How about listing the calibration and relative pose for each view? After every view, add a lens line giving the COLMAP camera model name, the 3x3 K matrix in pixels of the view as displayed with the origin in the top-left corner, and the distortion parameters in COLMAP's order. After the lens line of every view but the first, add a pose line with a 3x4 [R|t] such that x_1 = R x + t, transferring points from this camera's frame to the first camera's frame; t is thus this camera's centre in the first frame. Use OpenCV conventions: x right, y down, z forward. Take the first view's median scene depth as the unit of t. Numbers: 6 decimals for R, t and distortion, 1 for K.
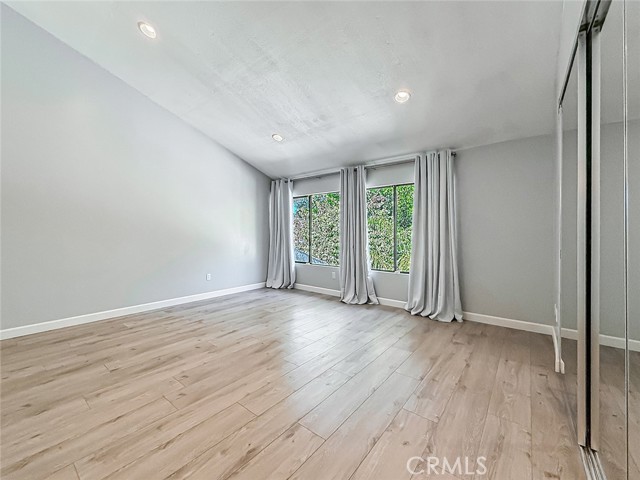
lens RADIAL K [[262.4, 0, 319.4], [0, 262.4, 235.9], [0, 0, 1]] dist [0.003633, 0.000103]
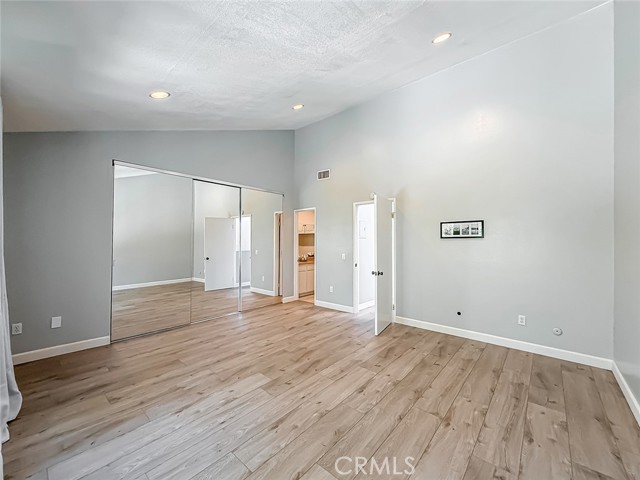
lens RADIAL K [[262.4, 0, 320.6], [0, 262.4, 239.6], [0, 0, 1]] dist [0.003633, 0.000103]
pose [[-0.998554, -0.005159, 0.053510, -0.297127], [-0.005047, 0.999985, 0.002236, -0.065318], [-0.053521, 0.001962, -0.998565, 2.057349]]
